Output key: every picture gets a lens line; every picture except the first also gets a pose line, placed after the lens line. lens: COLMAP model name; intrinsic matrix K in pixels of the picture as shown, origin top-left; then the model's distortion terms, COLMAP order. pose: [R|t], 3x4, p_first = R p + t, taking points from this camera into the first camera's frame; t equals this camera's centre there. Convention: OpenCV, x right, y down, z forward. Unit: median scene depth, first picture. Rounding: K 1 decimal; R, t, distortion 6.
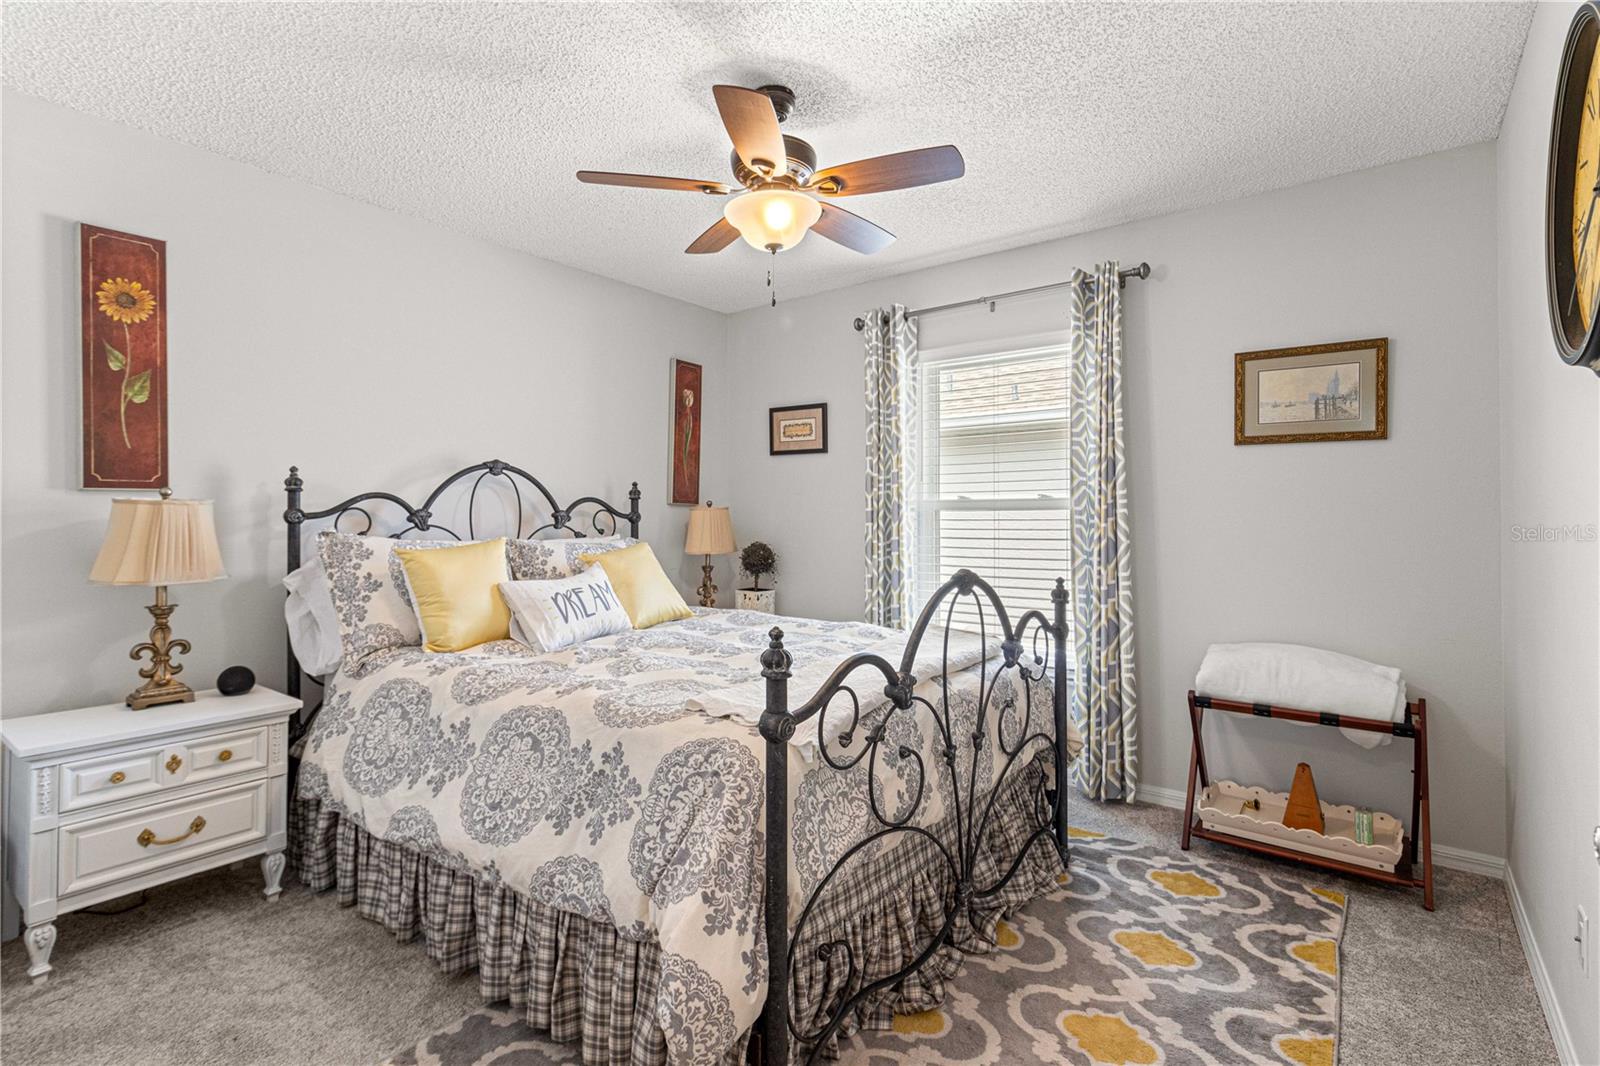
lens RADIAL K [[747.5, 0, 791.2], [0, 747.5, 534.0], [0, 0, 1]] dist [0.003469, 0.000946]
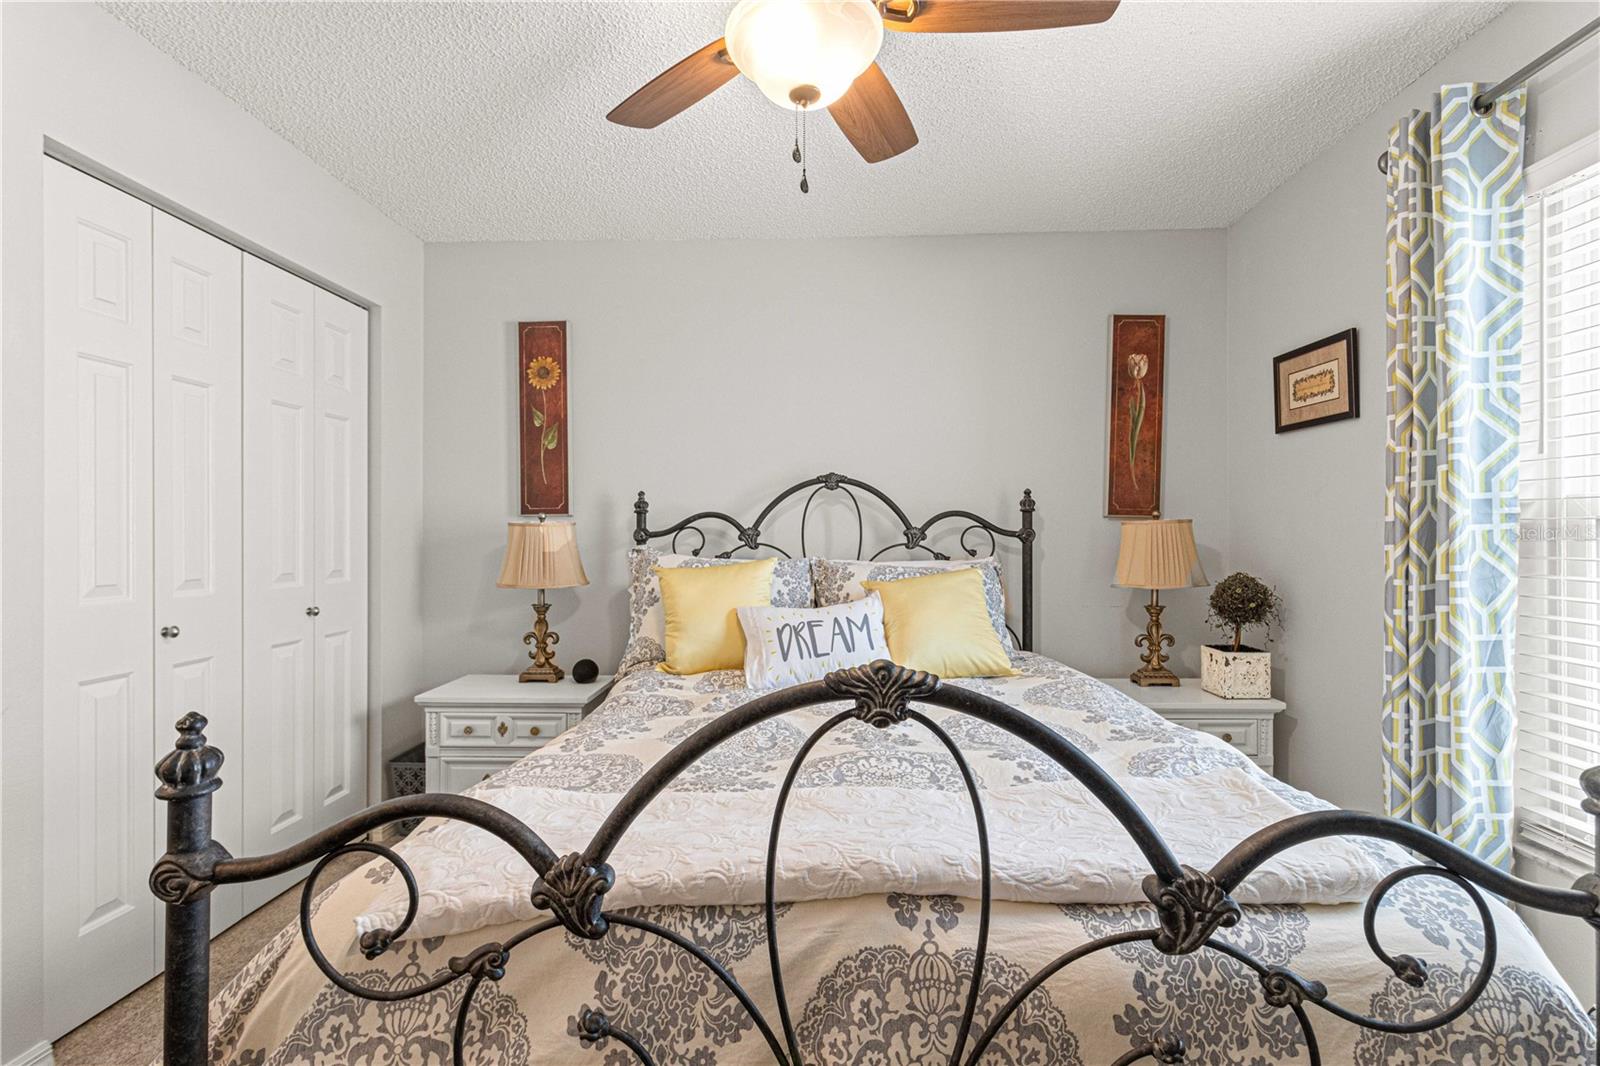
lens RADIAL K [[738.6, 0, 834.3], [0, 738.6, 553.0], [0, 0, 1]] dist [0.002478, 0.000359]
pose [[0.586913, 0.018255, -0.809444, 0.306819], [-0.015535, 0.999816, 0.011285, -0.009817], [0.809501, 0.005951, 0.587088, 0.418425]]
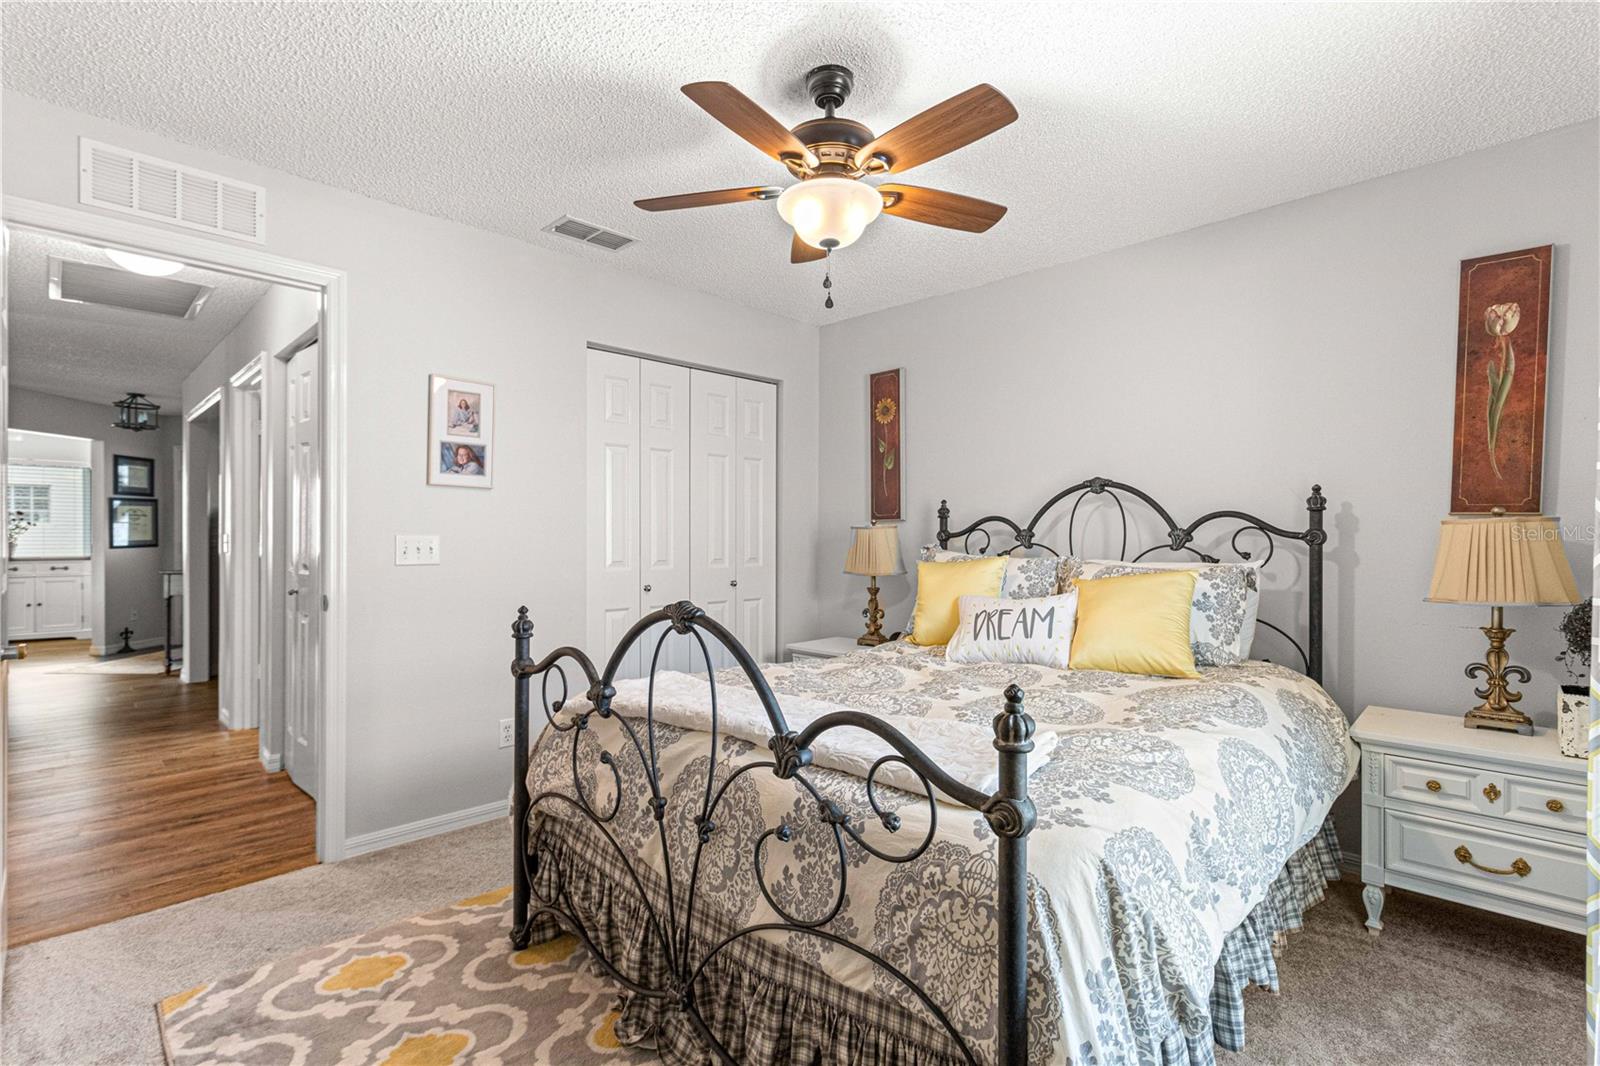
lens RADIAL K [[731.1, 0, 812.8], [0, 731.1, 577.4], [0, 0, 1]] dist [-0.004772, -0.000456]
pose [[-0.097883, 0.057041, -0.993562, 0.527497], [-0.022084, 0.997986, 0.059470, -0.015787], [0.994953, 0.027763, -0.096426, 0.646770]]
